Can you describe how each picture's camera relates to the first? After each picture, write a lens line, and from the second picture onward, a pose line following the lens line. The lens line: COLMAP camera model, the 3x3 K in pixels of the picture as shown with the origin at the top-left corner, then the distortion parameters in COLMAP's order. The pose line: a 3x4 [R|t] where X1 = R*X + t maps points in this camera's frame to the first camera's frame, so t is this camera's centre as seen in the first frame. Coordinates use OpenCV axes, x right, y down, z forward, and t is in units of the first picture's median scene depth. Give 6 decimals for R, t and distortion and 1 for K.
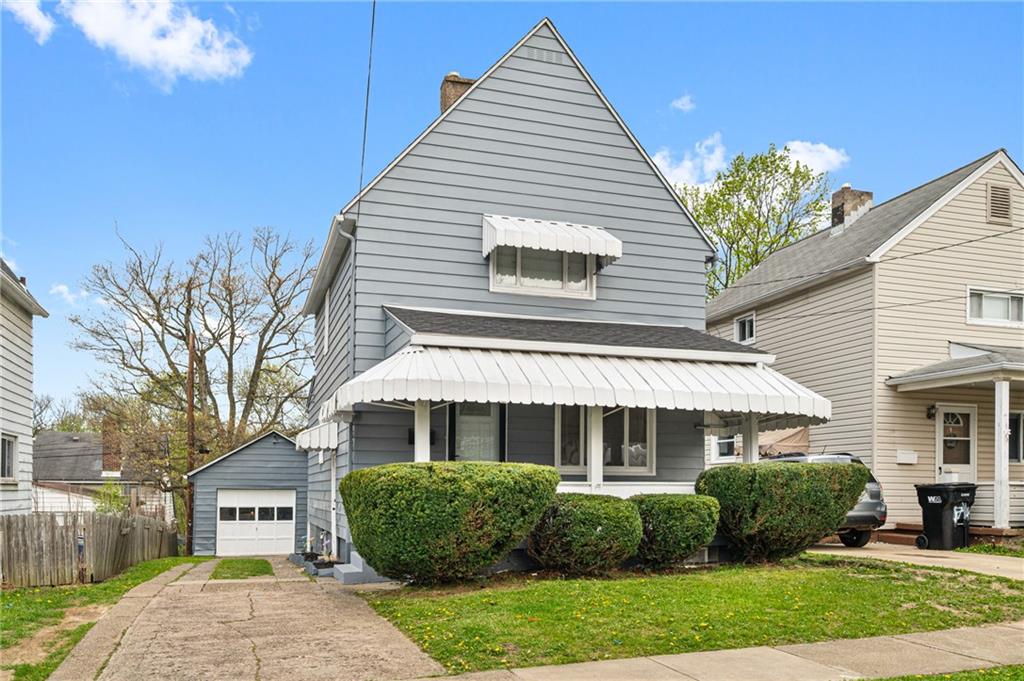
lens RADIAL K [[771.0, 0, 511.9], [0, 771.0, 355.3], [0, 0, 1]] dist [-0.002378, 0.000835]
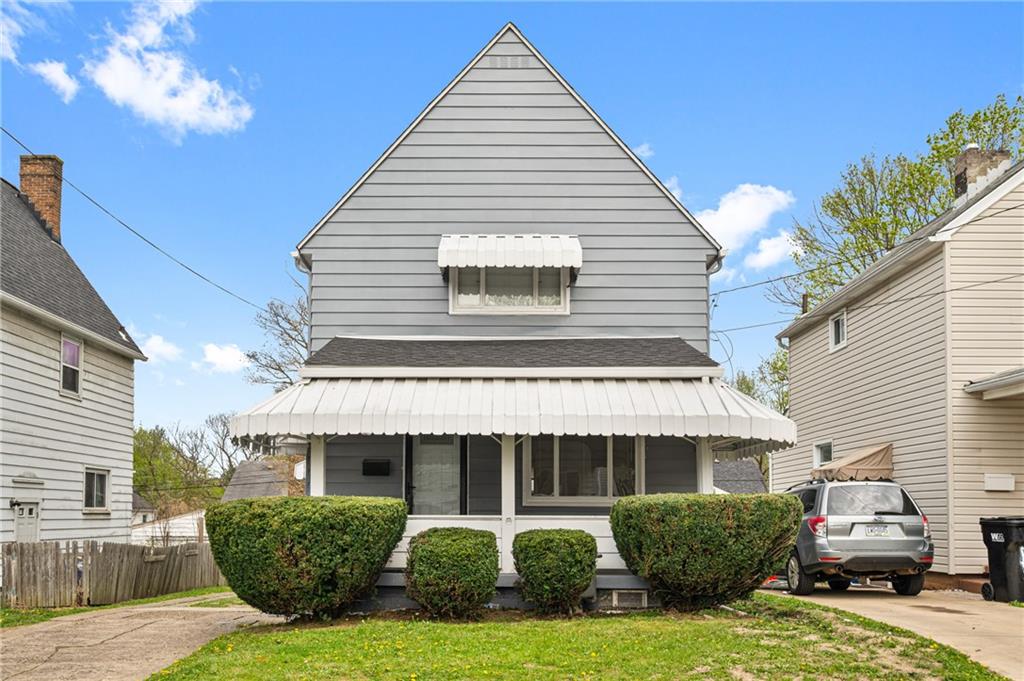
lens RADIAL K [[825.4, 0, 512.0], [0, 825.4, 340.5], [0, 0, 1]] dist [-0.000845, -0.003947]
pose [[0.952513, -0.059899, -0.298548, 0.338236], [0.049333, 0.997864, -0.042811, -0.002181], [0.300475, 0.026050, 0.953434, 0.040434]]
